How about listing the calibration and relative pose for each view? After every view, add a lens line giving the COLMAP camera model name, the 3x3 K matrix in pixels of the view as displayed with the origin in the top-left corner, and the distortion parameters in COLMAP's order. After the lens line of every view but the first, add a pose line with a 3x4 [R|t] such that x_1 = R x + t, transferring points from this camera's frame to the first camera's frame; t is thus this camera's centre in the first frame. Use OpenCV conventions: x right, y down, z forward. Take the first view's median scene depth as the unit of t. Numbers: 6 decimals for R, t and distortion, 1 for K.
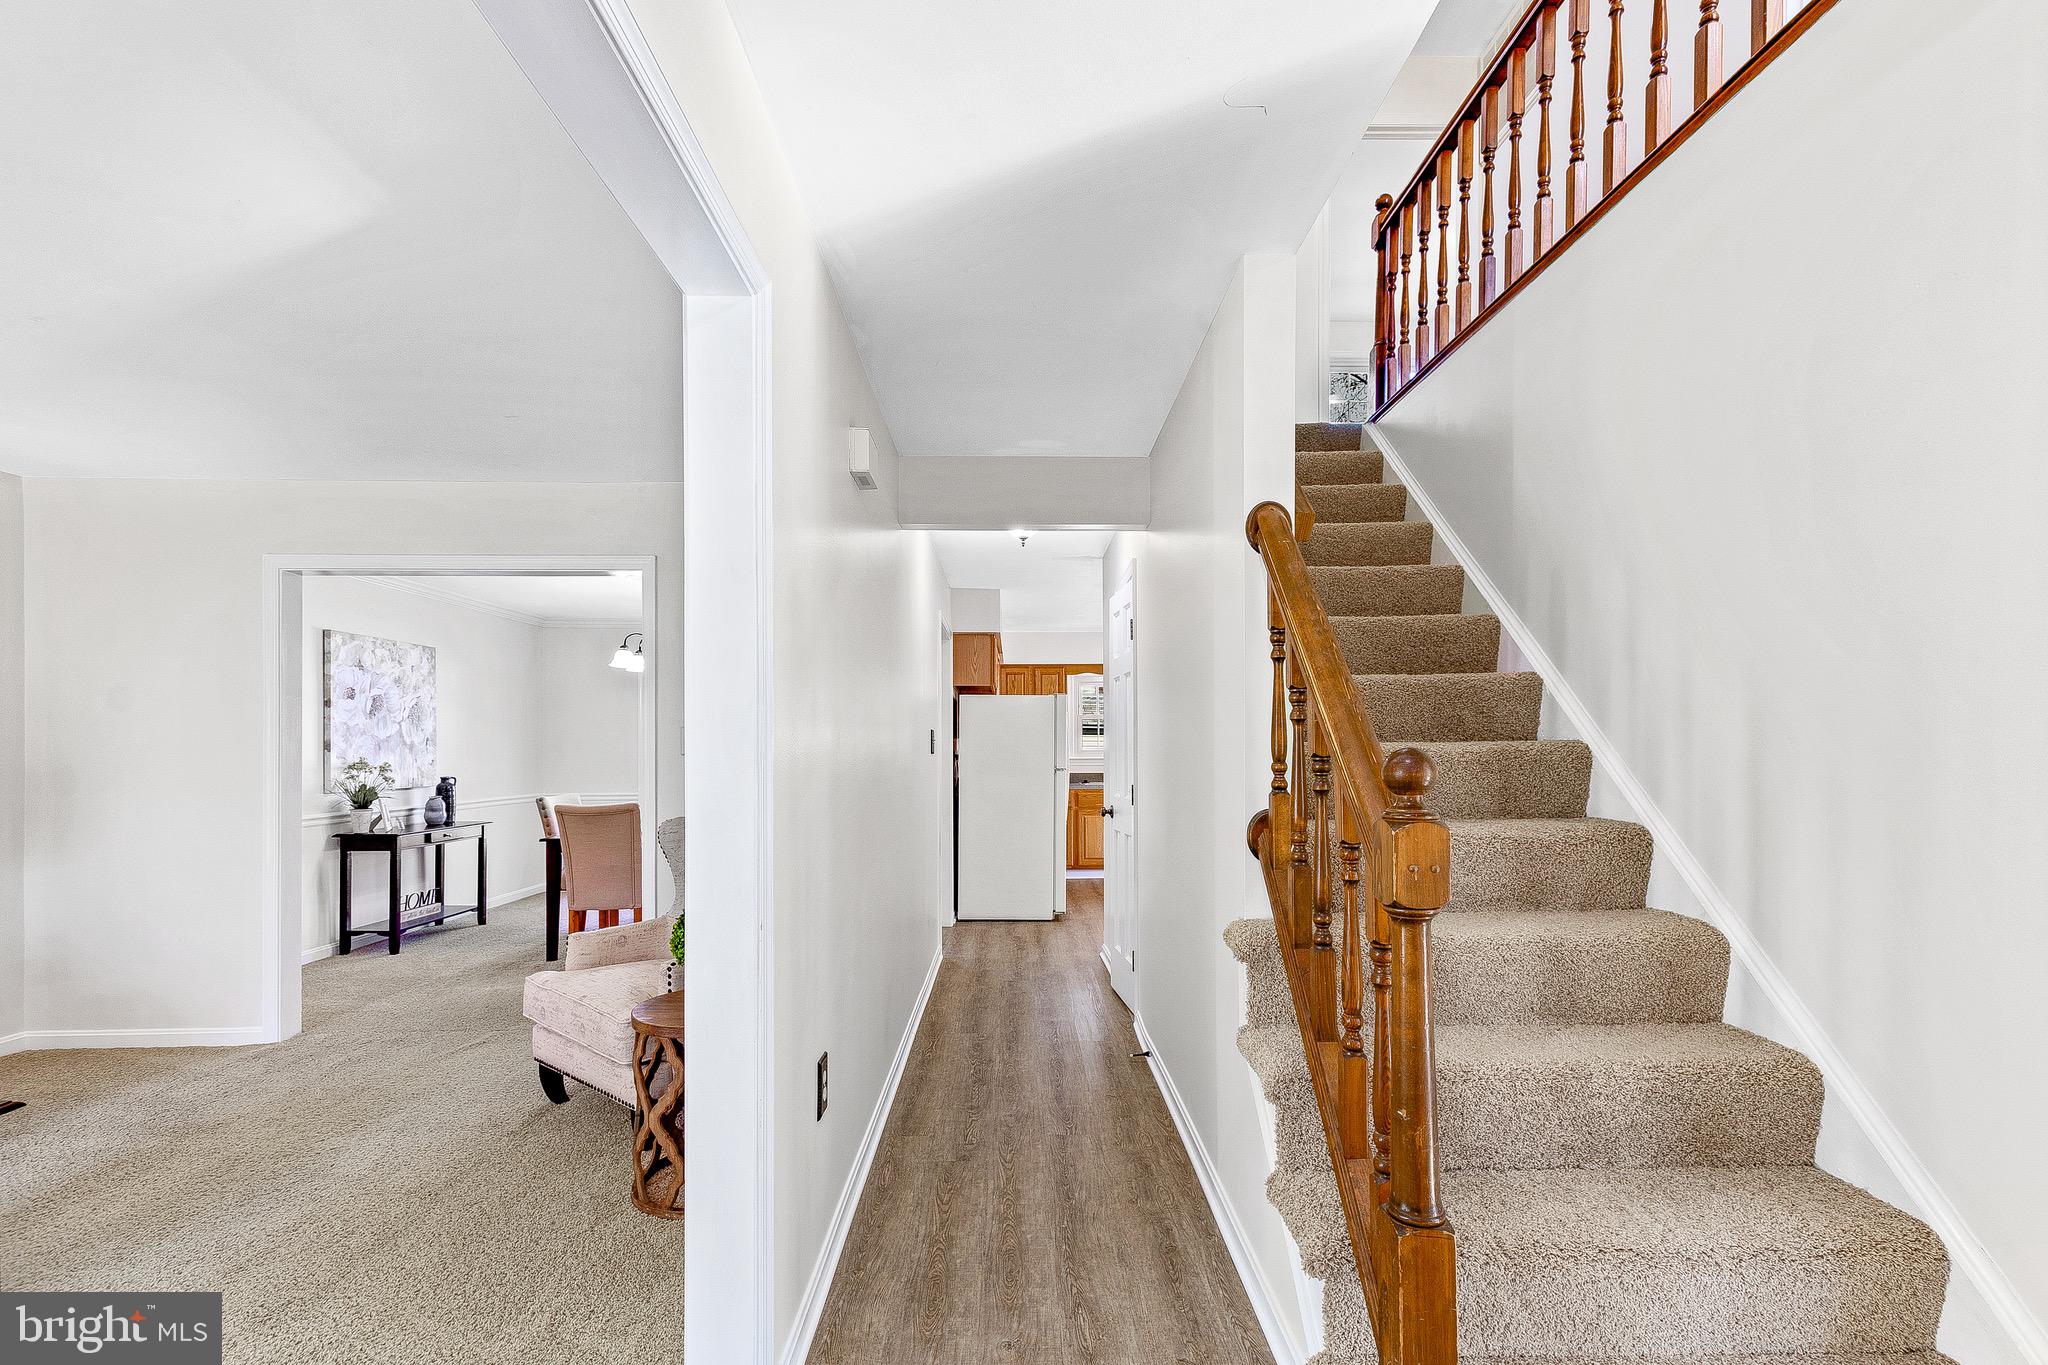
lens RADIAL K [[911.8, 0, 1032.3], [0, 911.8, 744.4], [0, 0, 1]] dist [0.012943, -0.001192]
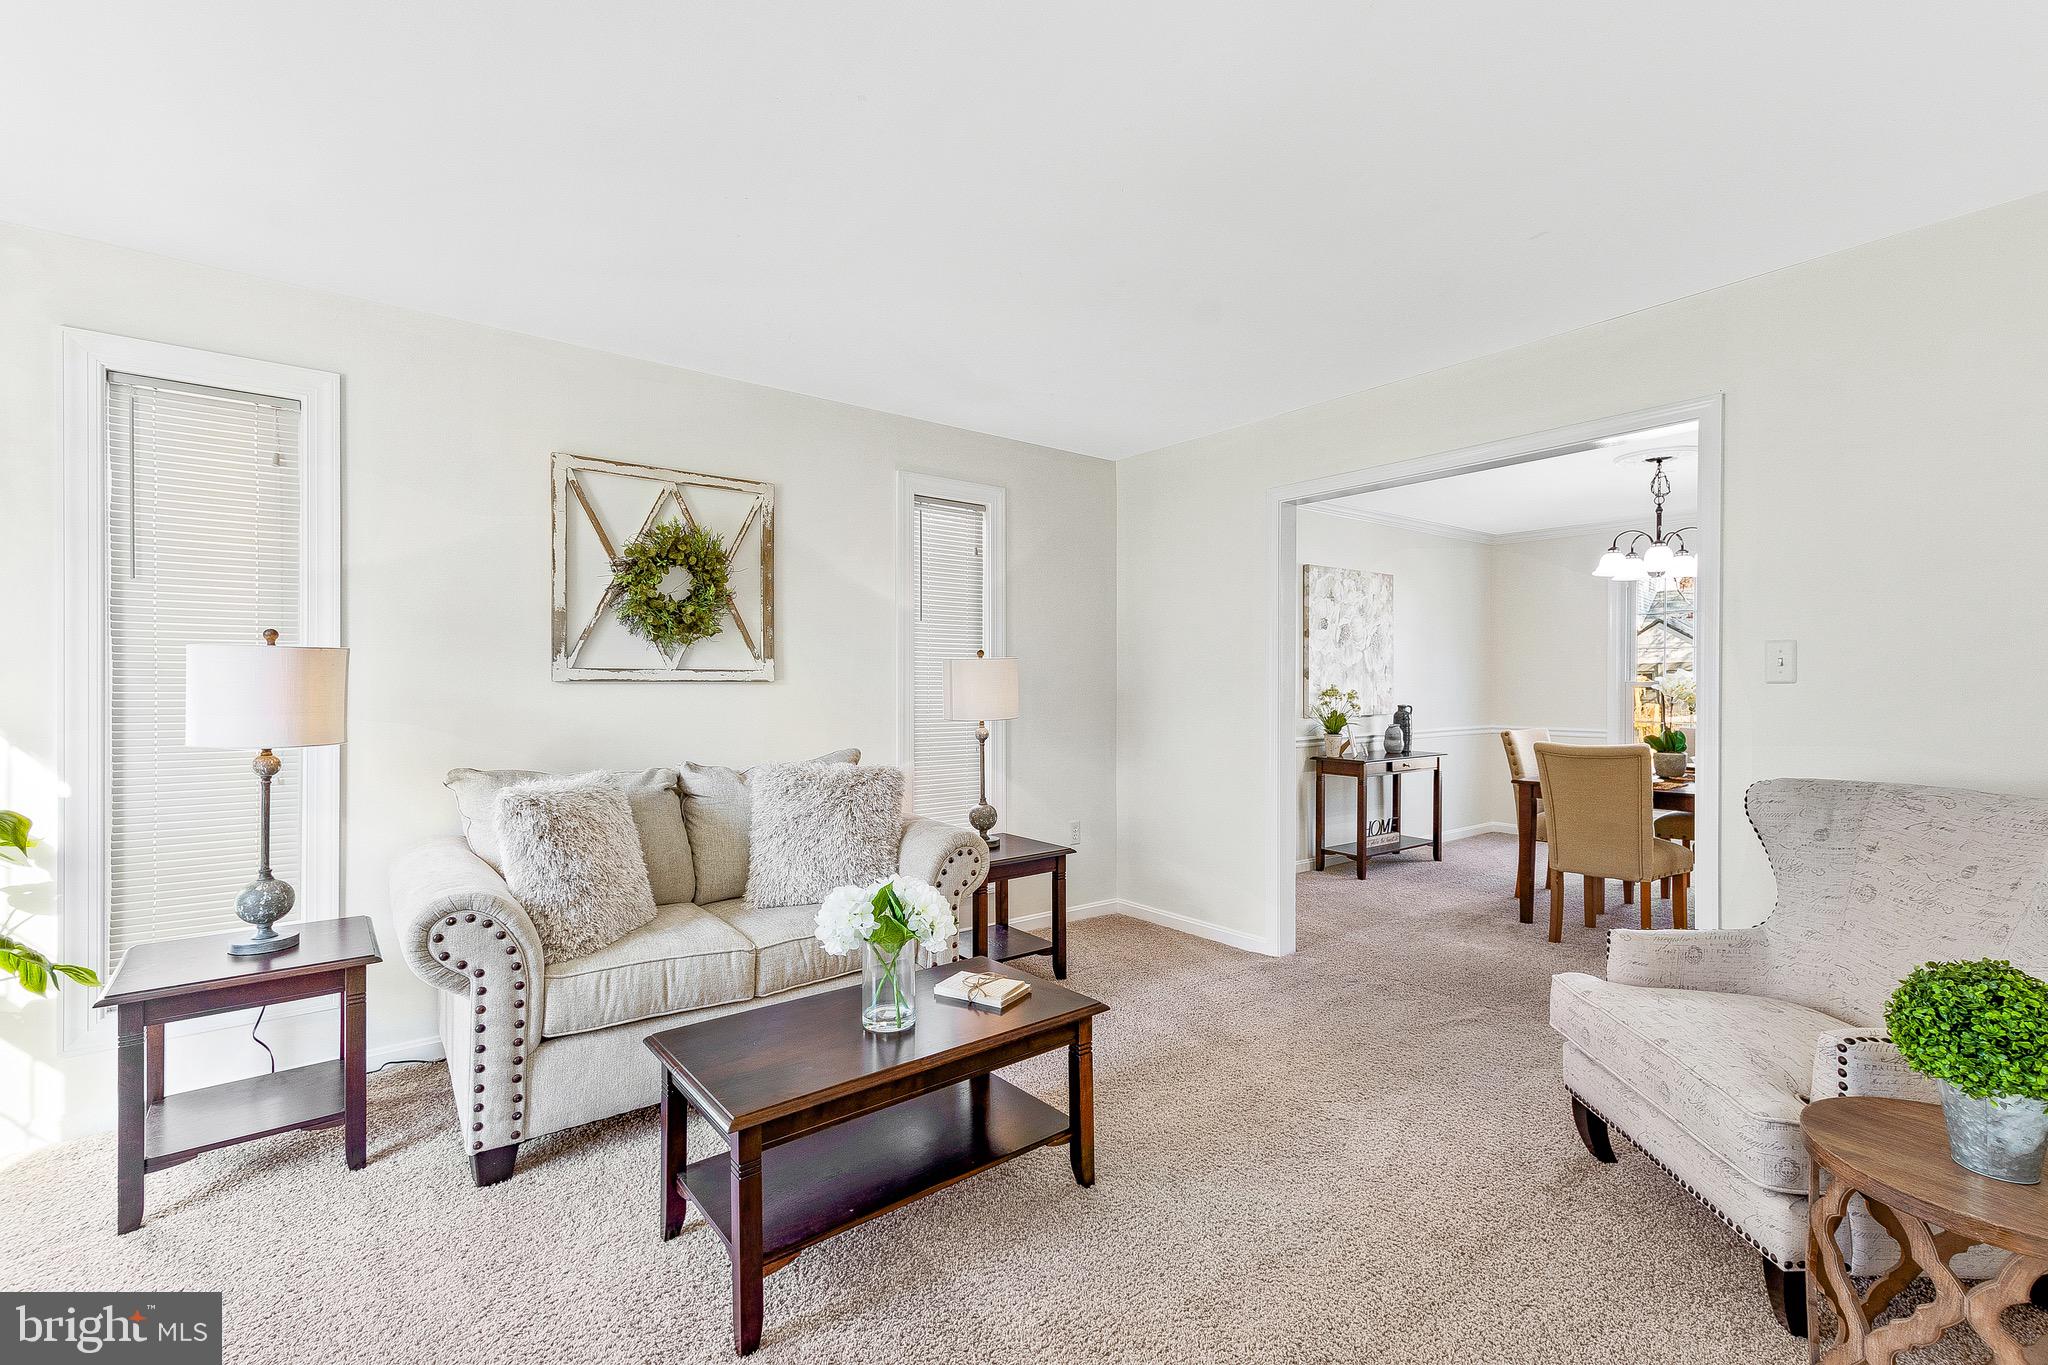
lens RADIAL K [[888.9, 0, 1030.9], [0, 888.9, 689.0], [0, 0, 1]] dist [0.010740, -0.000271]
pose [[0.596010, 0.010122, -0.802913, -0.125442], [0.002571, 0.999891, 0.014513, 0.003579], [0.802973, -0.010714, 0.595919, 0.123920]]
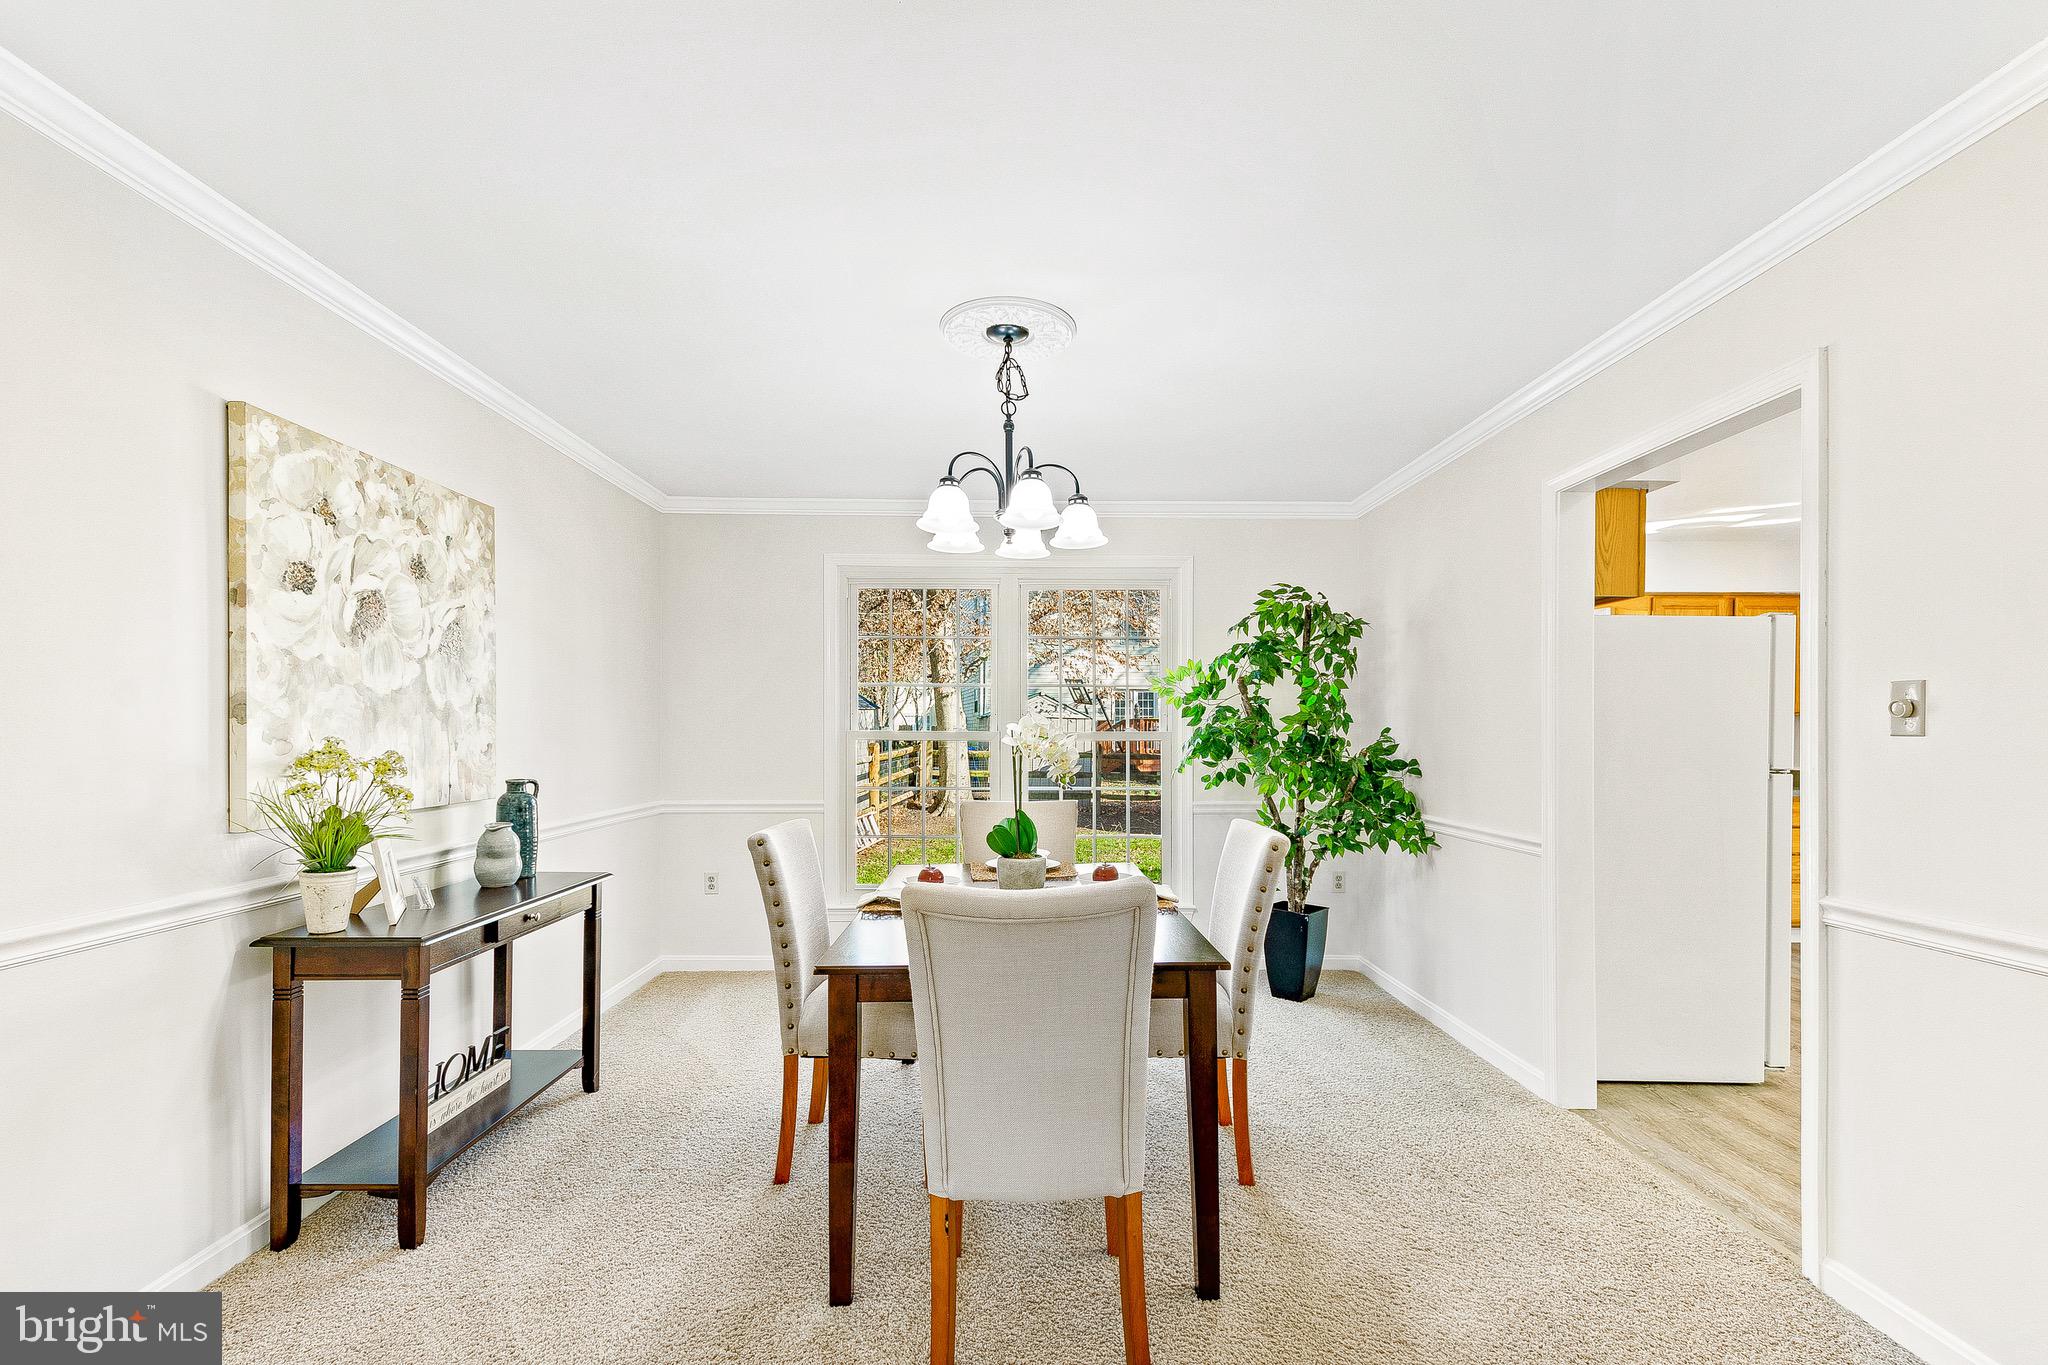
lens RADIAL K [[917.8, 0, 1030.2], [0, 917.8, 729.4], [0, 0, 1]] dist [0.016997, -0.000297]
pose [[0.999967, 0.004644, -0.006682, -0.429342], [-0.004609, 0.999976, 0.005211, 0.006698], [0.006706, -0.005180, 0.999964, 0.607252]]
